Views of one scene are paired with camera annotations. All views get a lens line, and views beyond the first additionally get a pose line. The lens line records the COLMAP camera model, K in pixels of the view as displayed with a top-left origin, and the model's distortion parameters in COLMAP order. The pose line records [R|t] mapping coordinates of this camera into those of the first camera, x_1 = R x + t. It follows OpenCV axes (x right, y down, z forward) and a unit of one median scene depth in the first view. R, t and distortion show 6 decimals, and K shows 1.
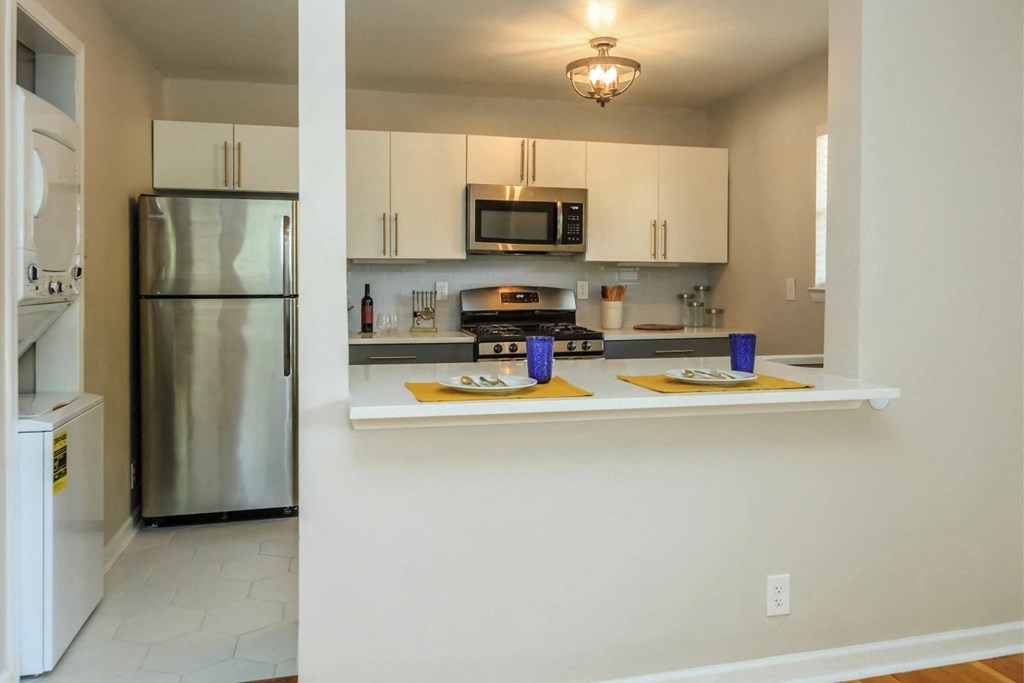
lens RADIAL K [[717.4, 0, 517.3], [0, 717.4, 301.6], [0, 0, 1]] dist [0.013401, 0.001453]
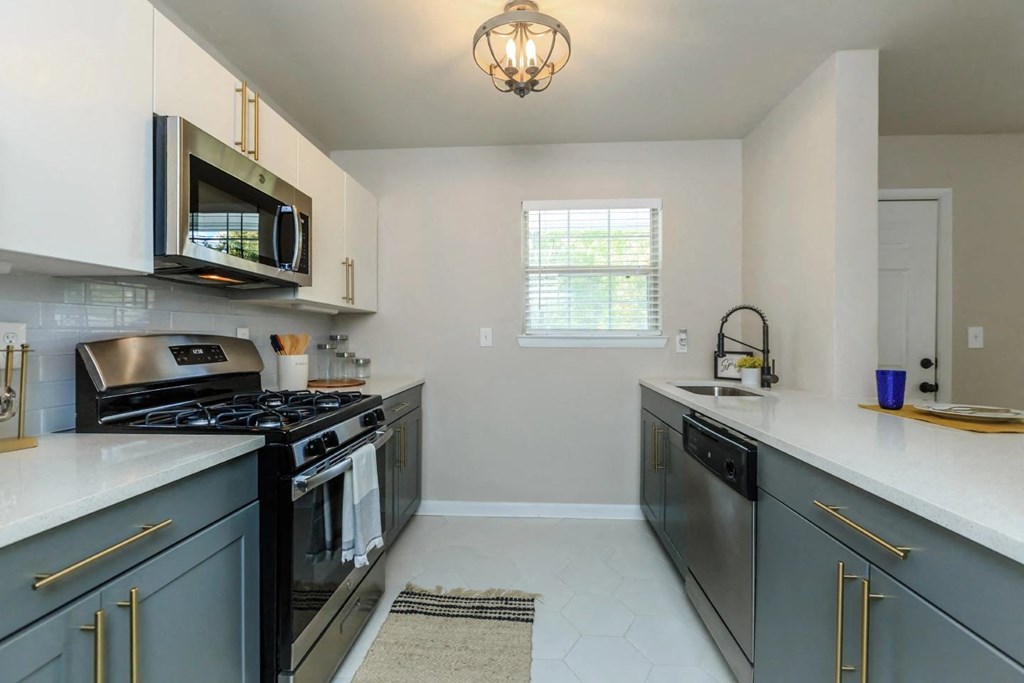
lens RADIAL K [[462.6, 0, 506.9], [0, 462.6, 339.2], [0, 0, 1]] dist [0.004300, -0.000763]
pose [[0.321767, -0.006793, 0.946795, -0.274281], [0.030495, 0.999530, -0.003192, -0.009162], [-0.946328, 0.029900, 0.321823, 0.673245]]
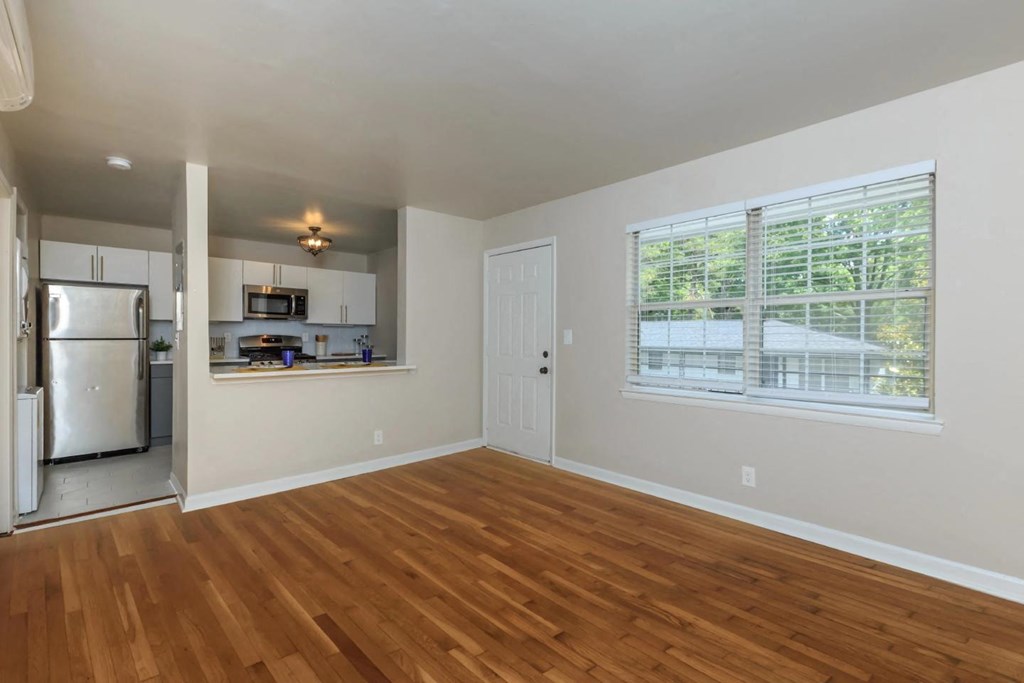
lens RADIAL K [[462.6, 0, 510.1], [0, 462.6, 339.7], [0, 0, 1]] dist [0.004300, -0.000763]
pose [[0.874241, -0.002195, 0.485488, -0.044957], [0.012936, 0.999740, -0.018774, 0.025917], [-0.485320, 0.022693, 0.874042, -0.492639]]
